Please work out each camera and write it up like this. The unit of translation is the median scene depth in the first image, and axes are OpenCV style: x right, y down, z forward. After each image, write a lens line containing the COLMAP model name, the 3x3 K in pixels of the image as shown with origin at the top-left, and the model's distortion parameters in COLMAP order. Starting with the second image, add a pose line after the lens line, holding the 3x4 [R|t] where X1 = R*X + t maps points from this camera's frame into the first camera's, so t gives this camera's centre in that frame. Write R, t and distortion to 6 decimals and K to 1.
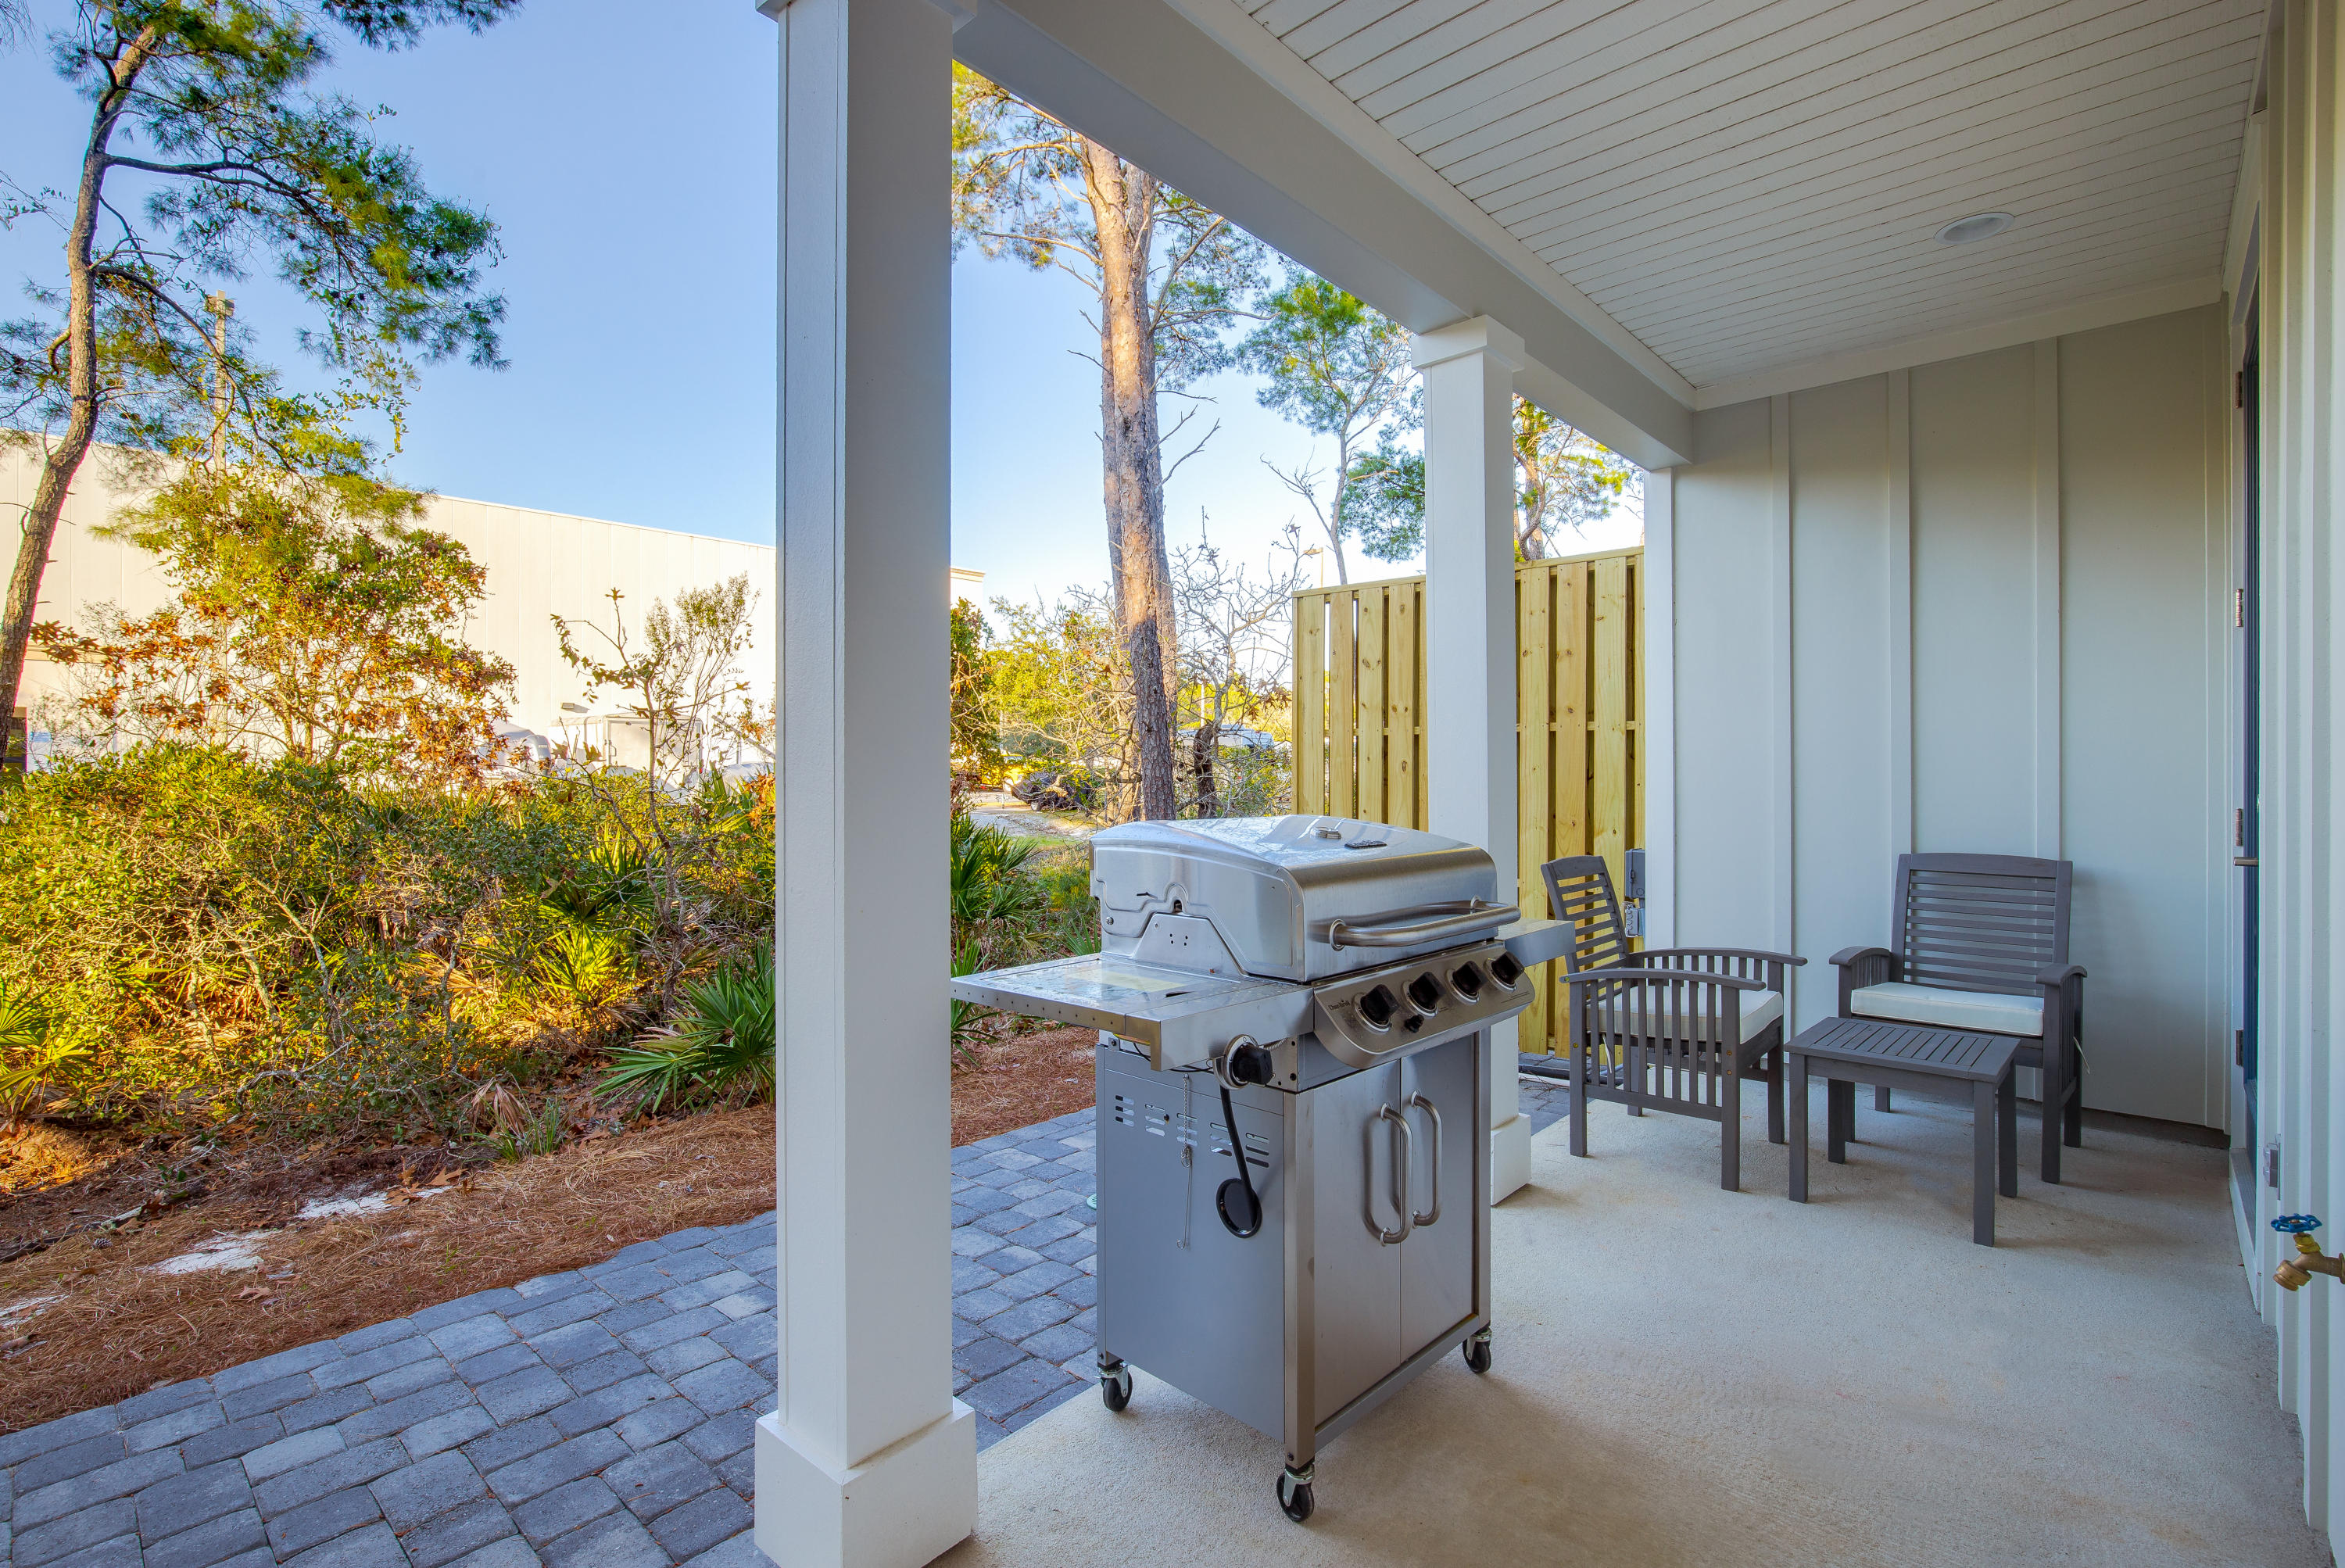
lens RADIAL K [[1086.8, 0, 1167.2], [0, 1086.8, 781.2], [0, 0, 1]] dist [-0.003399, 0.000614]
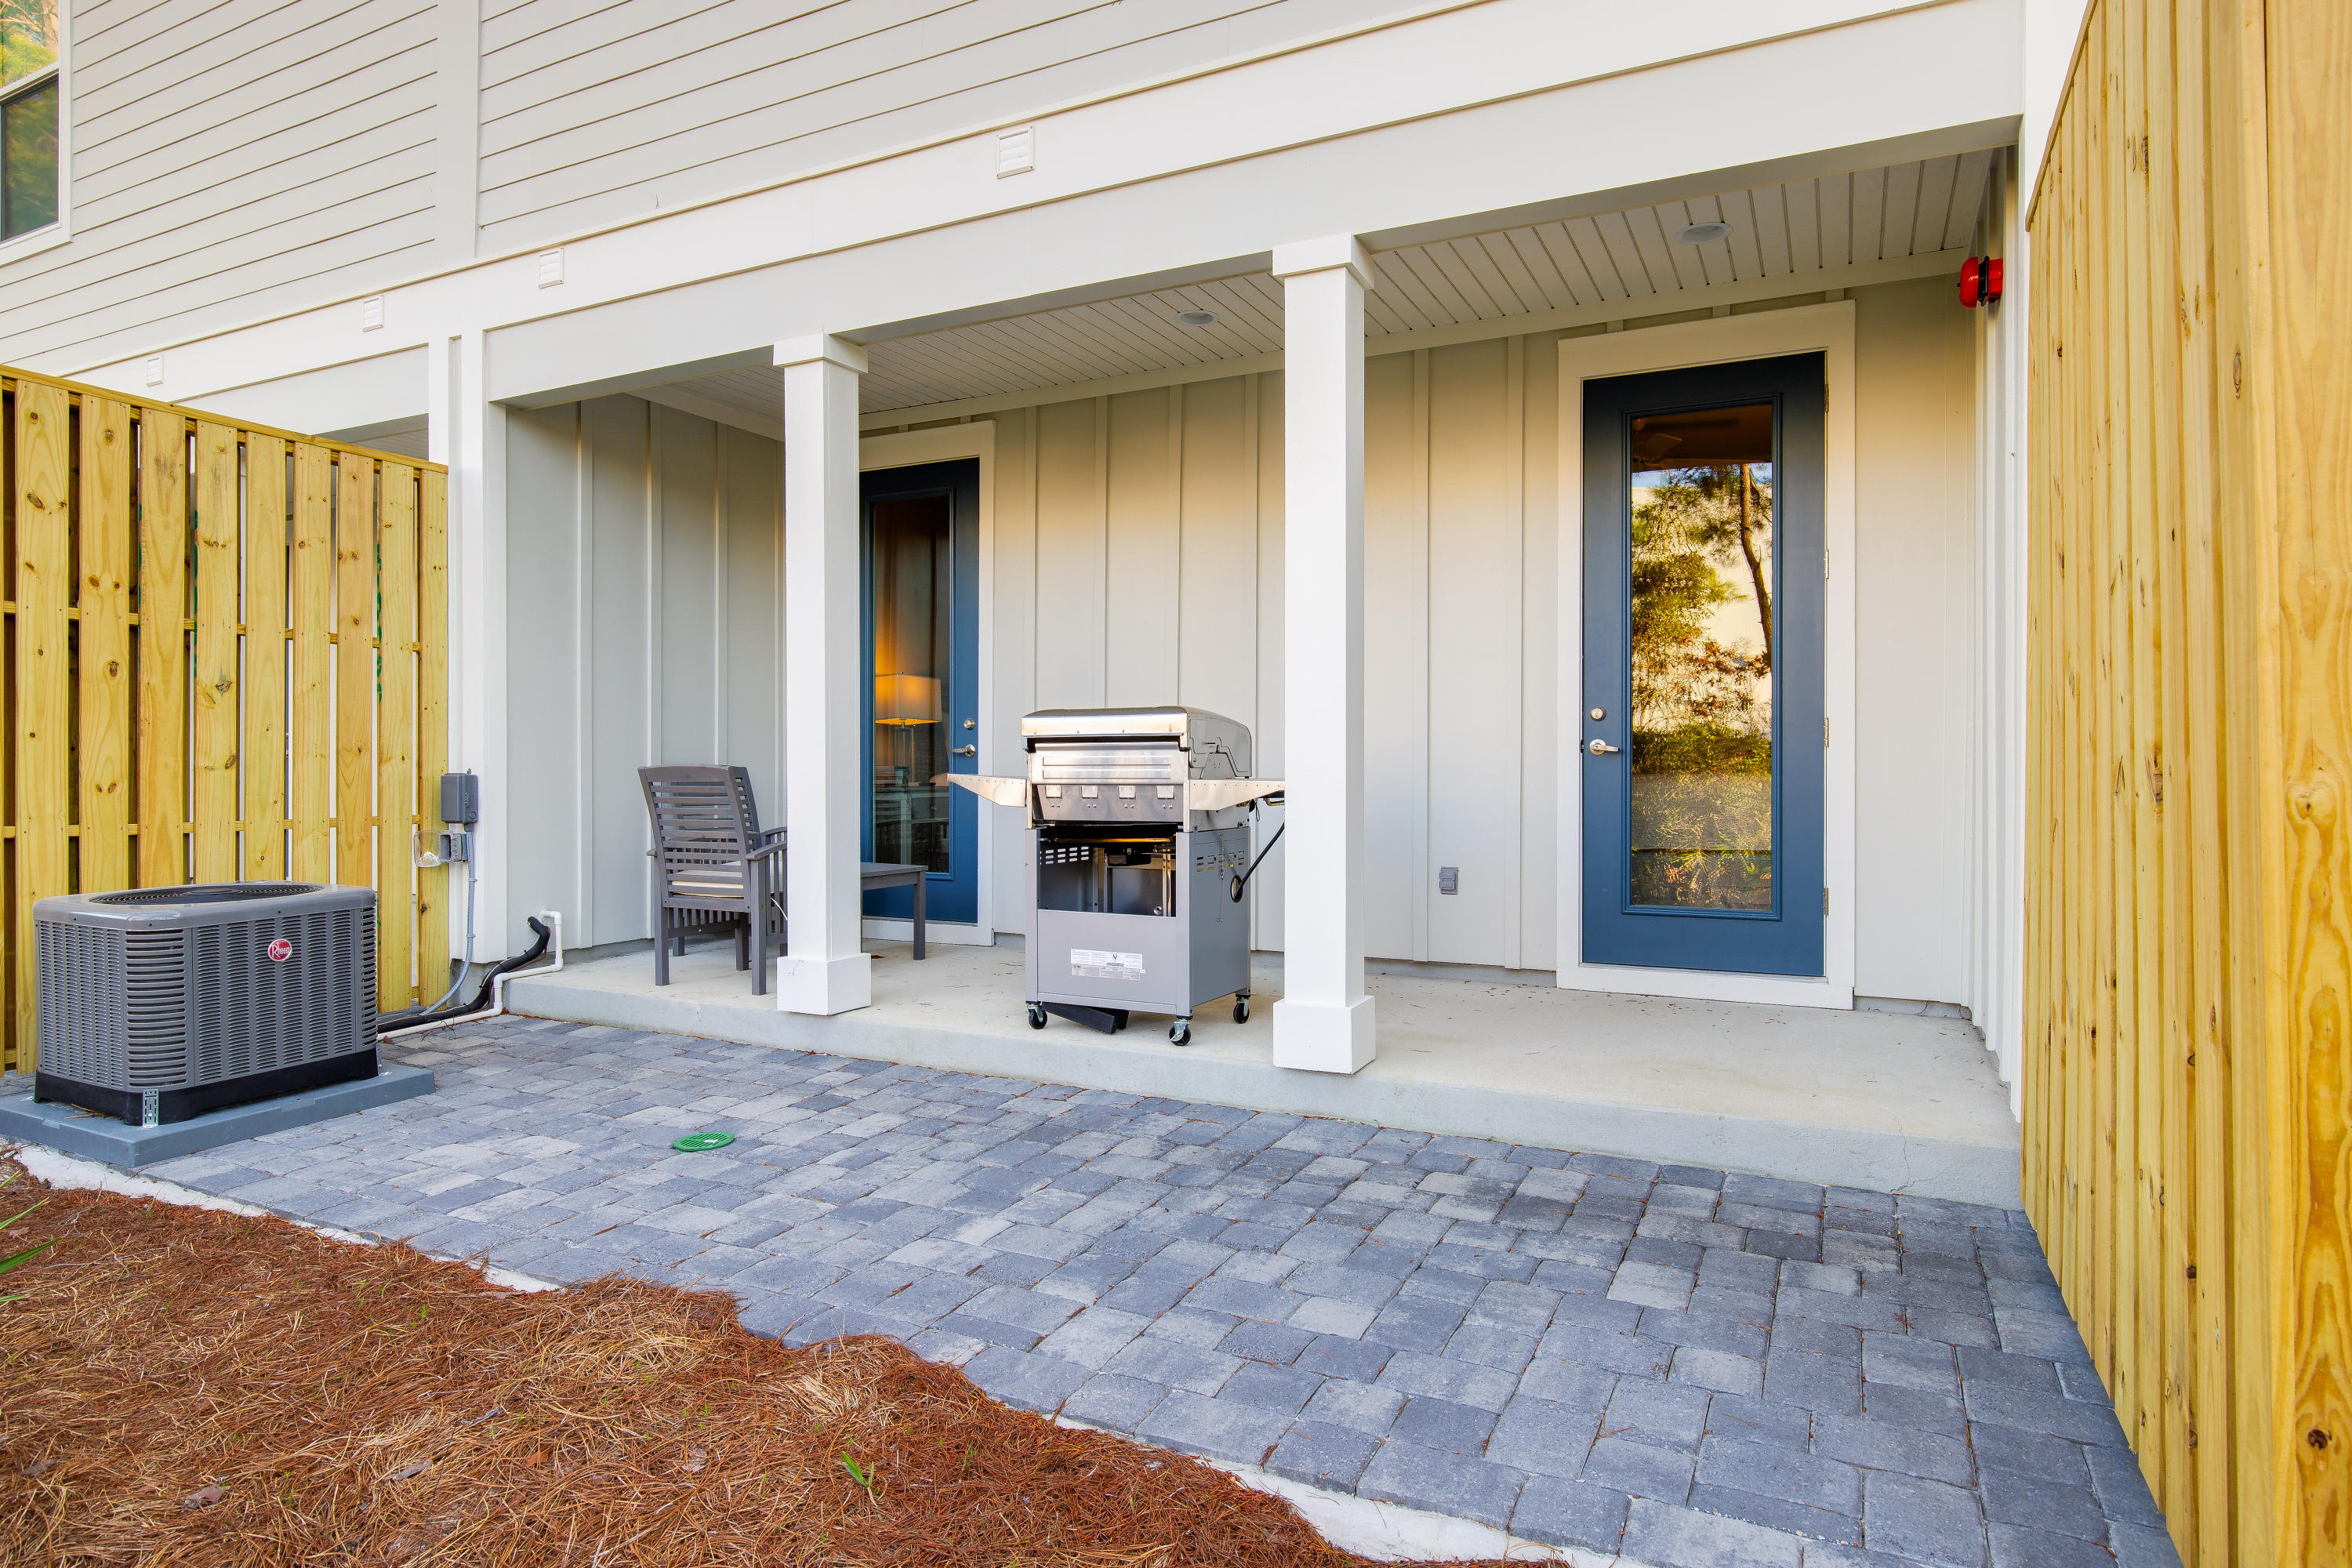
lens RADIAL K [[1318.5, 0, 1173.8], [0, 1318.5, 771.3], [0, 0, 1]] dist [-0.003245, -0.000309]
pose [[-0.267573, -0.005655, 0.963521, -1.336375], [0.001673, 0.999979, 0.006334, 0.082795], [-0.963536, 0.003307, -0.267558, 1.017474]]
